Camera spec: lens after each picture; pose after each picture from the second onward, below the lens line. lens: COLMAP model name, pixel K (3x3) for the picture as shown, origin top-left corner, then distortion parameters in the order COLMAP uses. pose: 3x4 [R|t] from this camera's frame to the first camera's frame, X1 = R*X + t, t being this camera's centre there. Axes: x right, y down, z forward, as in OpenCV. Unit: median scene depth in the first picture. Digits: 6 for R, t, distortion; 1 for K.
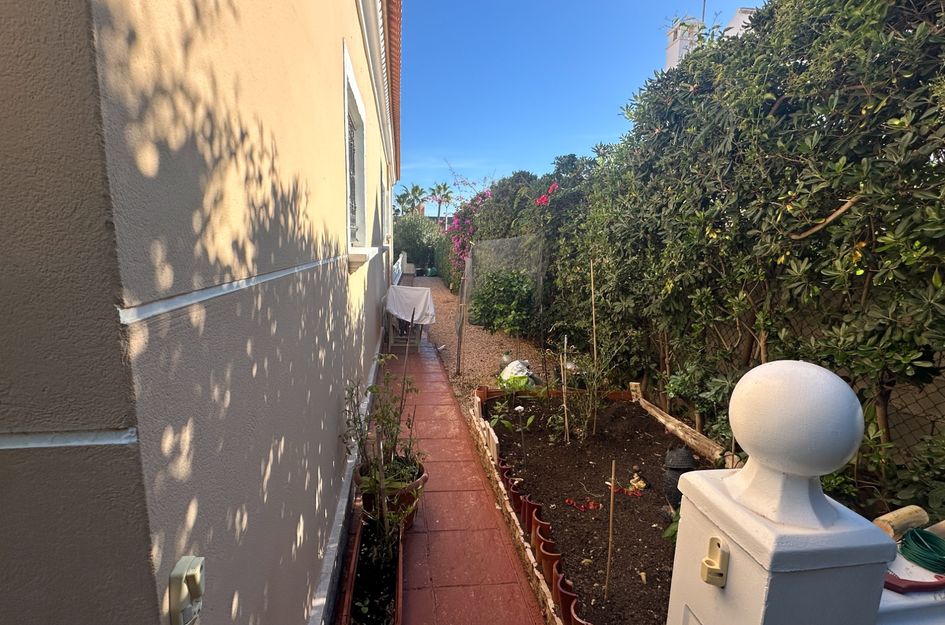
lens RADIAL K [[436.8, 0, 470.8], [0, 436.8, 310.1], [0, 0, 1]] dist [-0.002012, -0.000340]
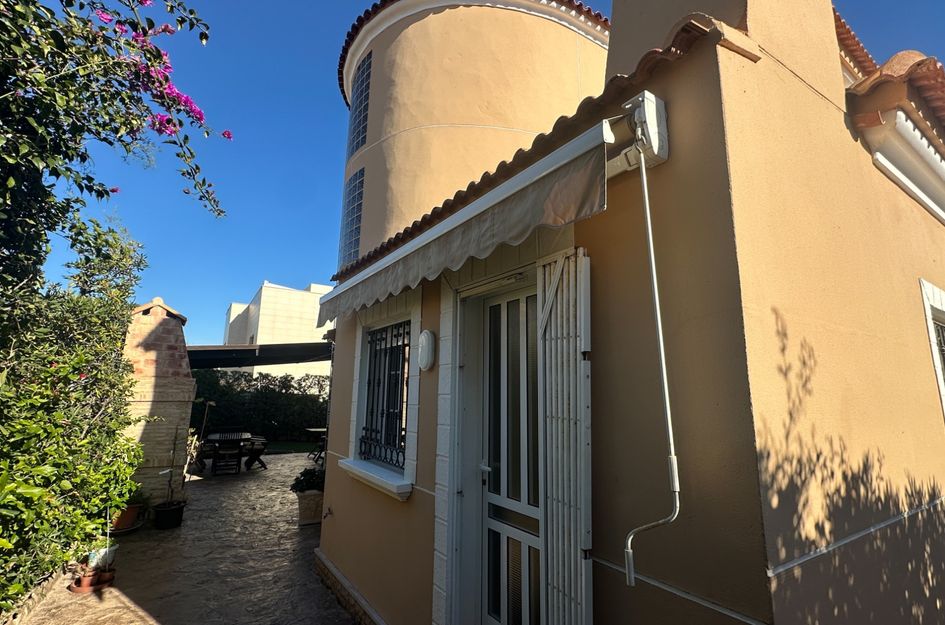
lens RADIAL K [[436.8, 0, 470.8], [0, 436.8, 310.1], [0, 0, 1]] dist [-0.002012, -0.000340]
pose [[0.409956, -0.186618, -0.892810, 0.621084], [-0.157862, 0.949556, -0.270966, -0.288255], [0.898341, 0.252025, 0.359816, -1.108079]]
